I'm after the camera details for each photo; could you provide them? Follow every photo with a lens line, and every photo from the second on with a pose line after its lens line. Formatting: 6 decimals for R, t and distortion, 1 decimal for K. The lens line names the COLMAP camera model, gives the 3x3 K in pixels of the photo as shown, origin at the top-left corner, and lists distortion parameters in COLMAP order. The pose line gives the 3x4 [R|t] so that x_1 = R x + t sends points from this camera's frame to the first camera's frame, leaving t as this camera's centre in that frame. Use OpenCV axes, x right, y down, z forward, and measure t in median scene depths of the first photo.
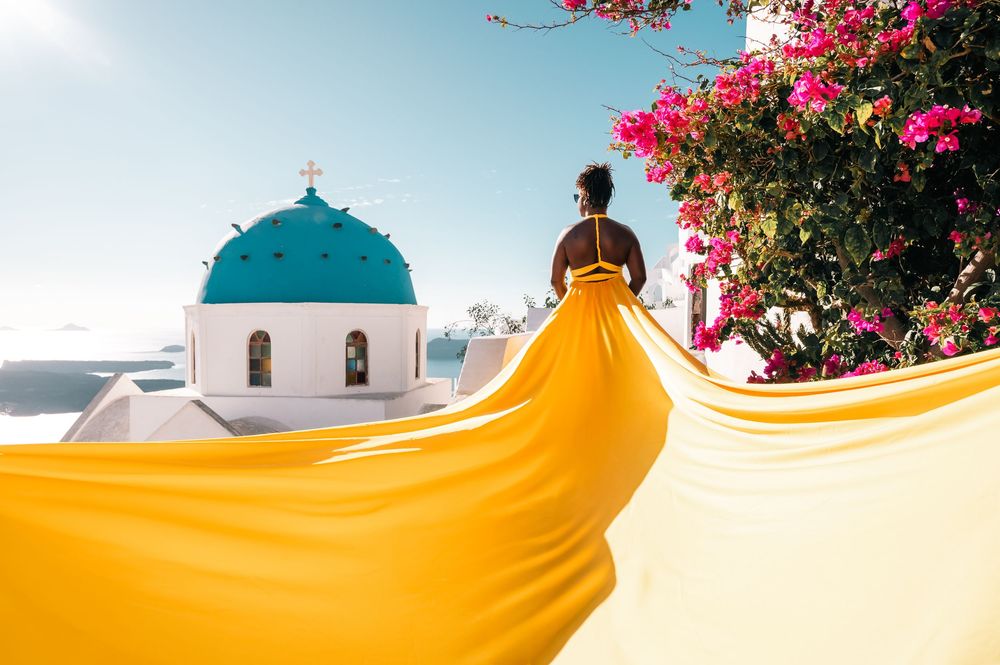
lens RADIAL K [[690.5, 0, 504.2], [0, 690.5, 340.9], [0, 0, 1]] dist [0.001629, 0.002122]
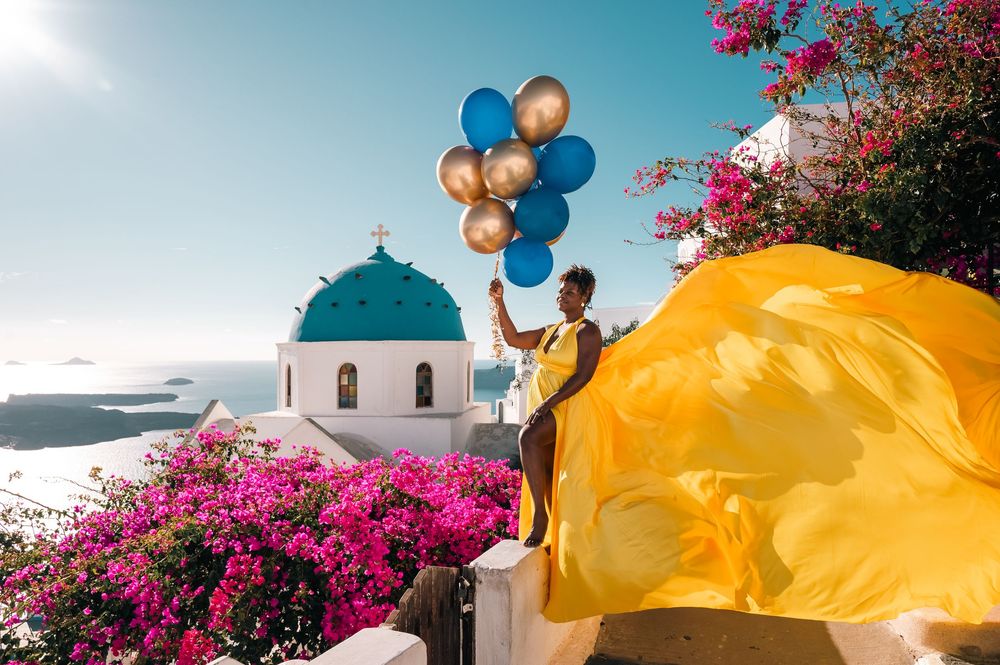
lens RADIAL K [[690.6, 0, 504.5], [0, 690.6, 333.8], [0, 0, 1]] dist [-0.005787, 0.002622]
pose [[0.999951, -0.007287, 0.006693, -0.080657], [0.007640, 0.998497, -0.054269, 0.001817], [-0.006287, 0.054317, 0.998504, -0.249138]]
